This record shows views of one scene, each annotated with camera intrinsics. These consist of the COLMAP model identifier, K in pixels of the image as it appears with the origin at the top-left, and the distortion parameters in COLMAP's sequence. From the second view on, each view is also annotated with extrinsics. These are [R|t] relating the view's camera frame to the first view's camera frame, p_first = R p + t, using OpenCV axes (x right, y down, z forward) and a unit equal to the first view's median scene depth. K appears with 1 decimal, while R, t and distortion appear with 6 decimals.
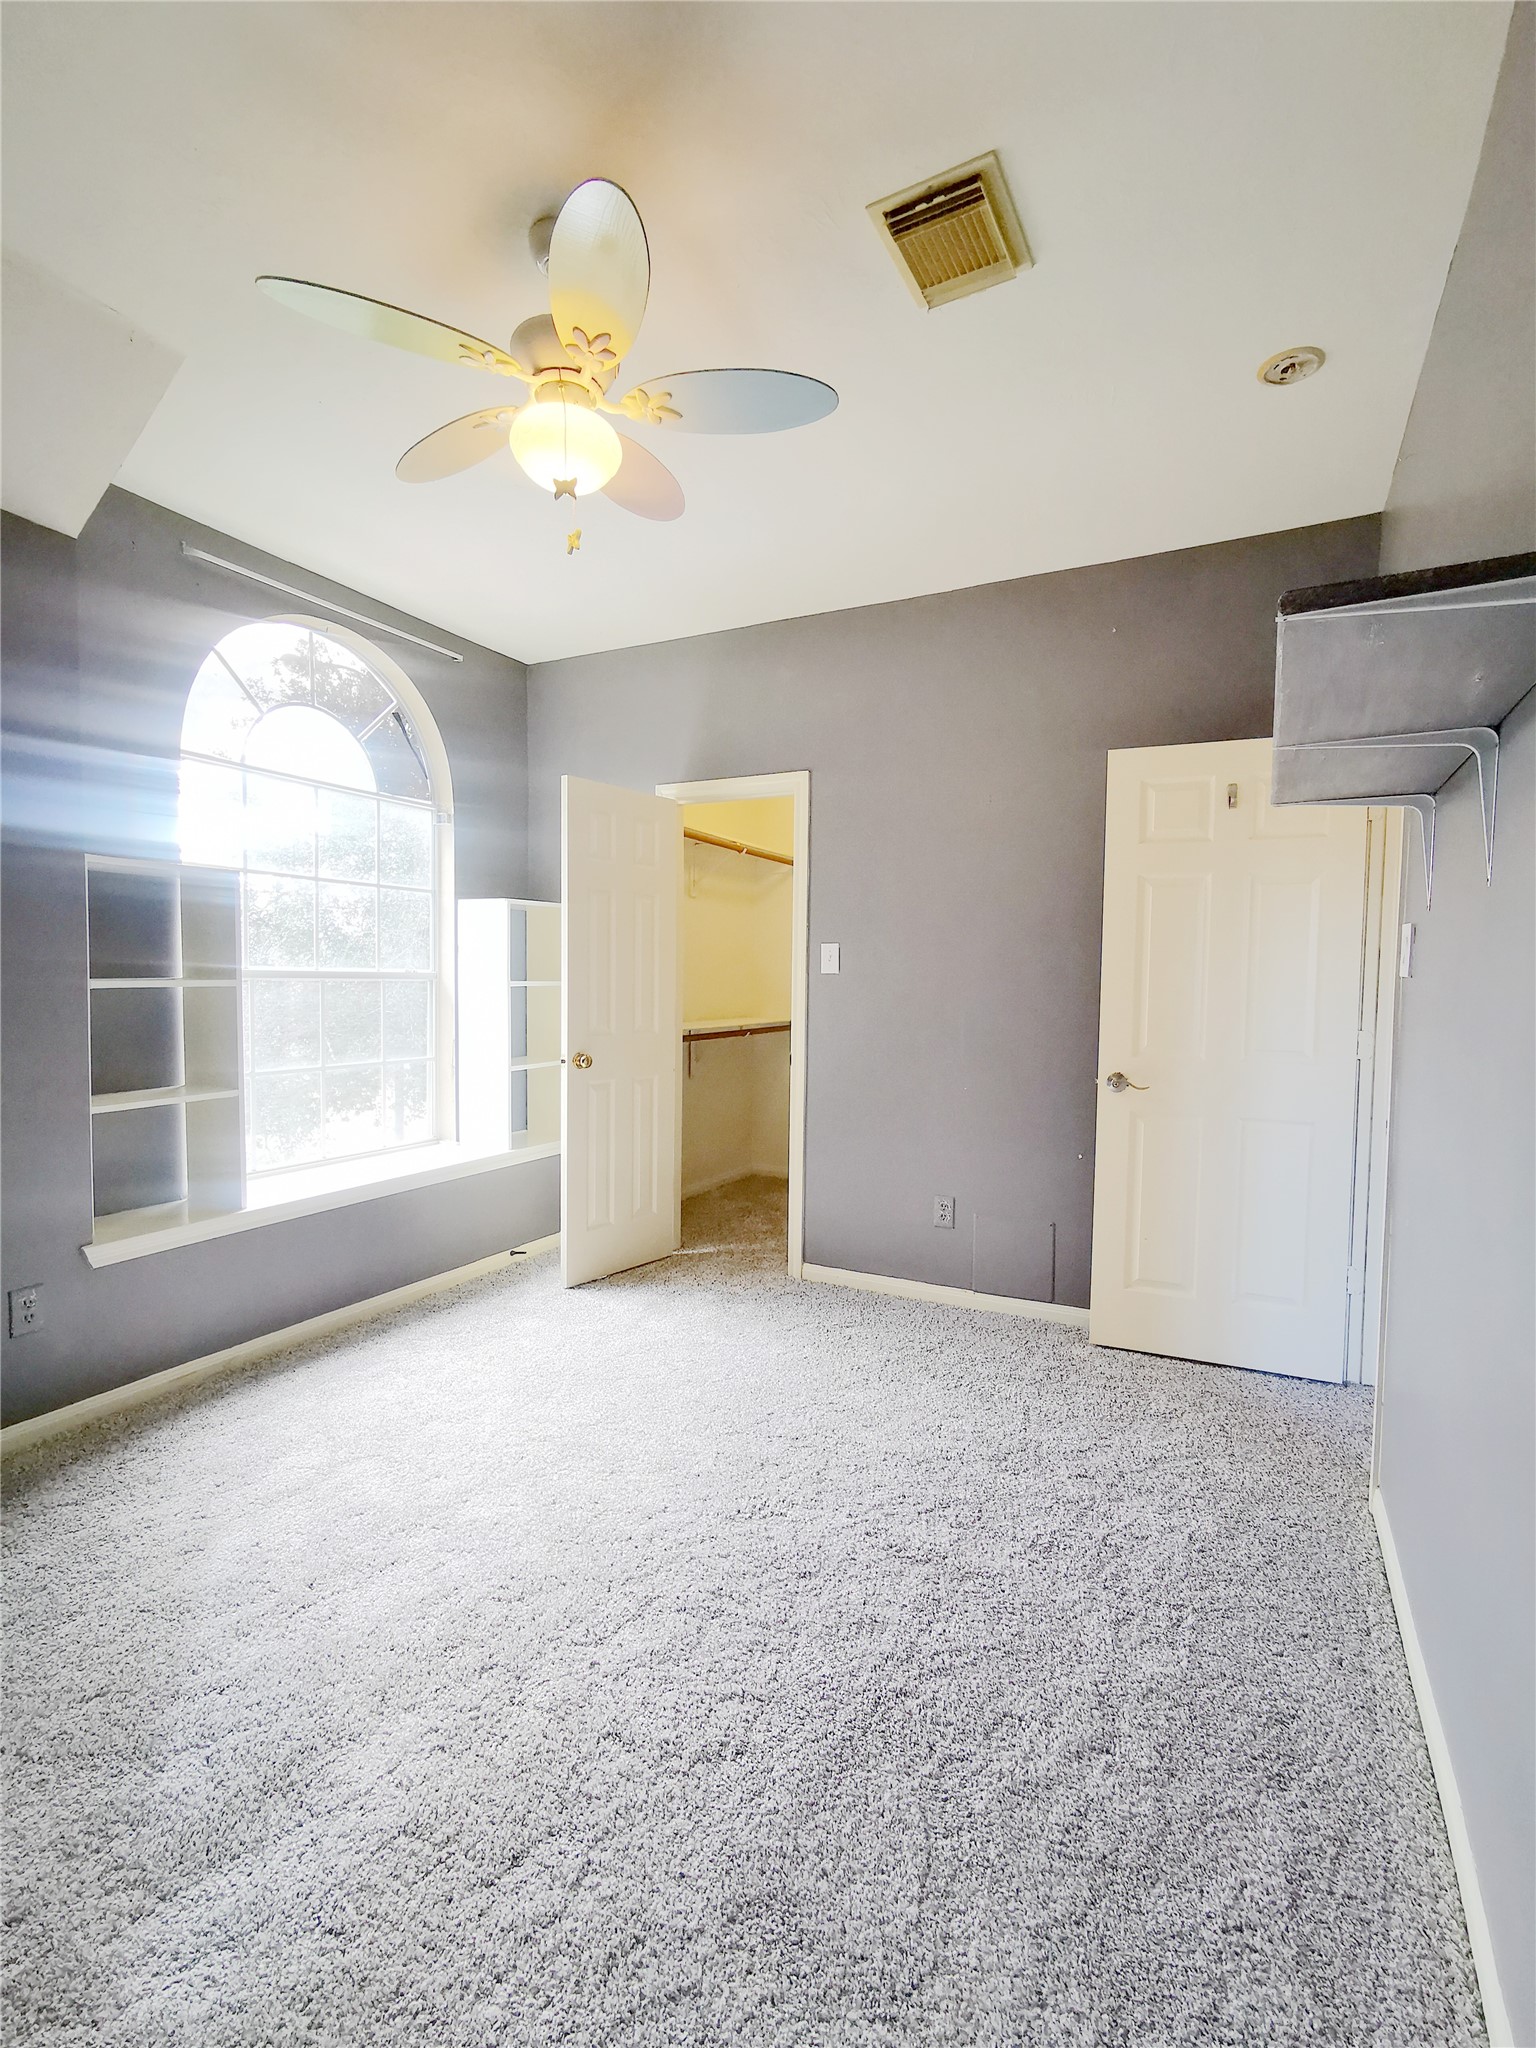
lens RADIAL K [[944.0, 0, 769.1], [0, 944.0, 1025.1], [0, 0, 1]] dist [0.003305, 0.005006]
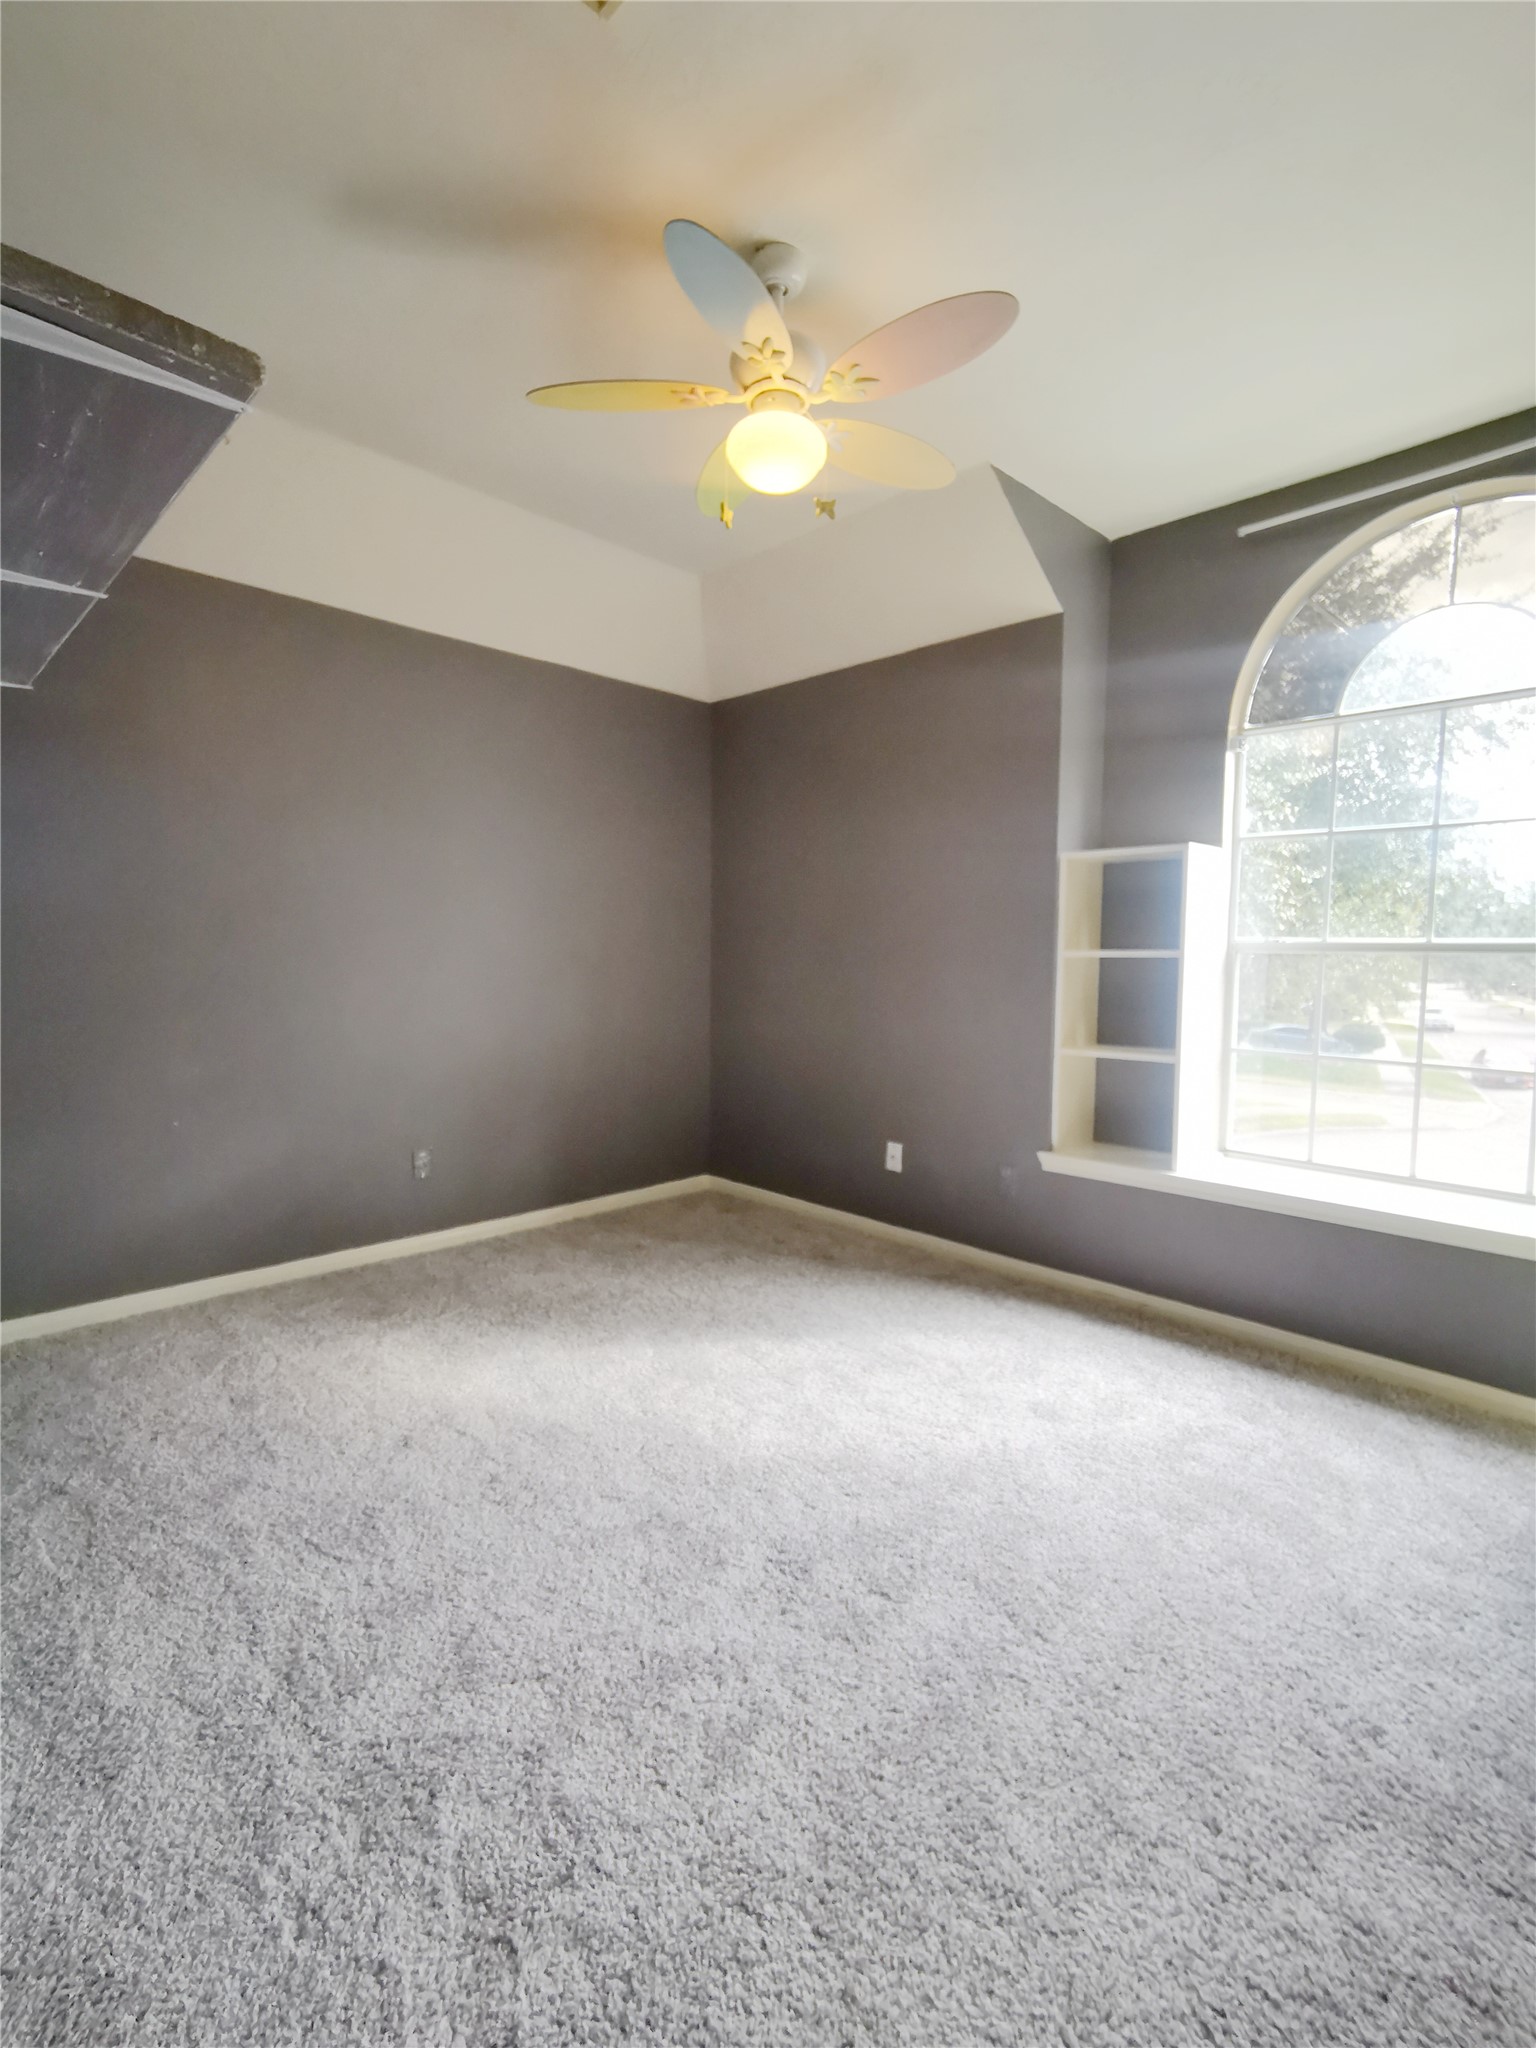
lens RADIAL K [[944.0, 0, 770.6], [0, 944.0, 1020.1], [0, 0, 1]] dist [0.003305, 0.005006]
pose [[-0.278936, 0.068032, -0.957897, 0.566357], [-0.055768, 0.994656, 0.086882, -0.038275], [0.958689, 0.077654, -0.273651, 0.864569]]
